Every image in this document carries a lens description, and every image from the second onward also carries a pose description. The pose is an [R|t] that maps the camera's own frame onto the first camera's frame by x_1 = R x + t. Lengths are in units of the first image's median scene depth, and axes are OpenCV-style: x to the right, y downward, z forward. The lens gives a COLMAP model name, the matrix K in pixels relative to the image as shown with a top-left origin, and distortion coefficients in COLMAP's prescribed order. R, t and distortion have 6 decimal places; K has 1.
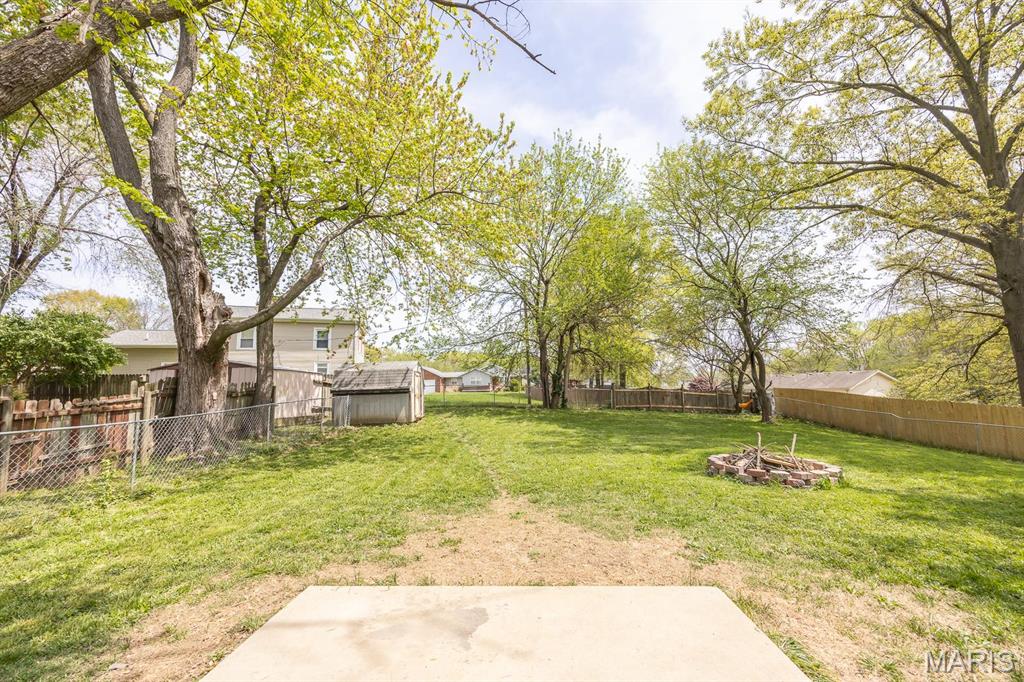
lens RADIAL K [[399.8, 0, 514.3], [0, 399.8, 341.8], [0, 0, 1]] dist [0.001167, -0.000006]
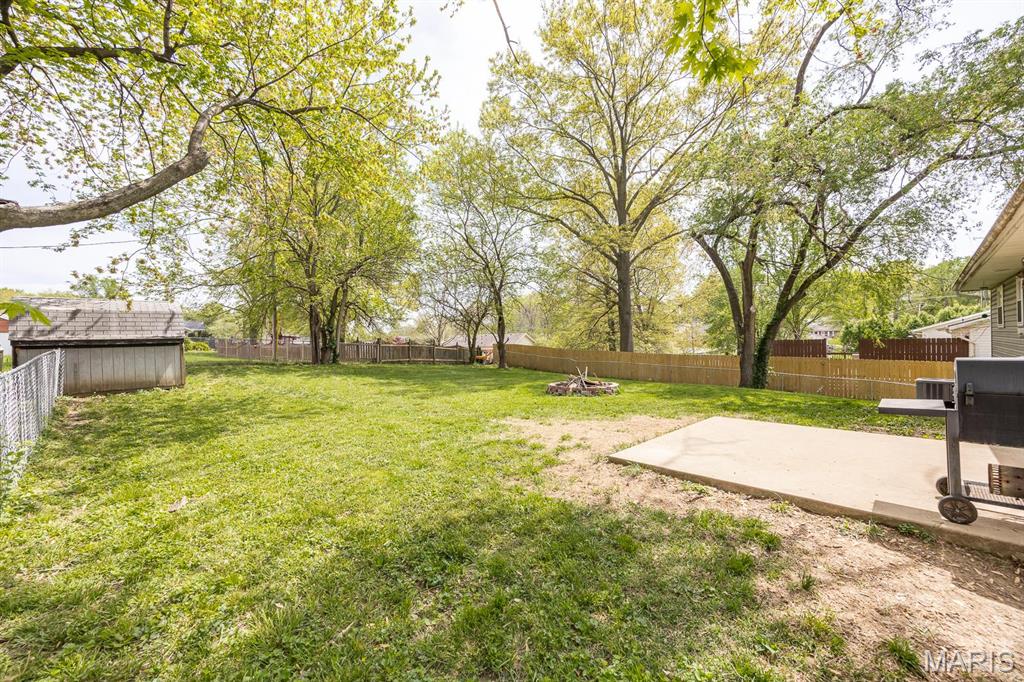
lens RADIAL K [[399.8, 0, 518.0], [0, 399.8, 343.1], [0, 0, 1]] dist [0.001167, -0.000006]
pose [[0.691915, 0.005933, 0.721954, -0.364140], [-0.079949, 0.994446, 0.068451, 0.025708], [-0.717538, -0.105082, 0.688547, 0.060148]]
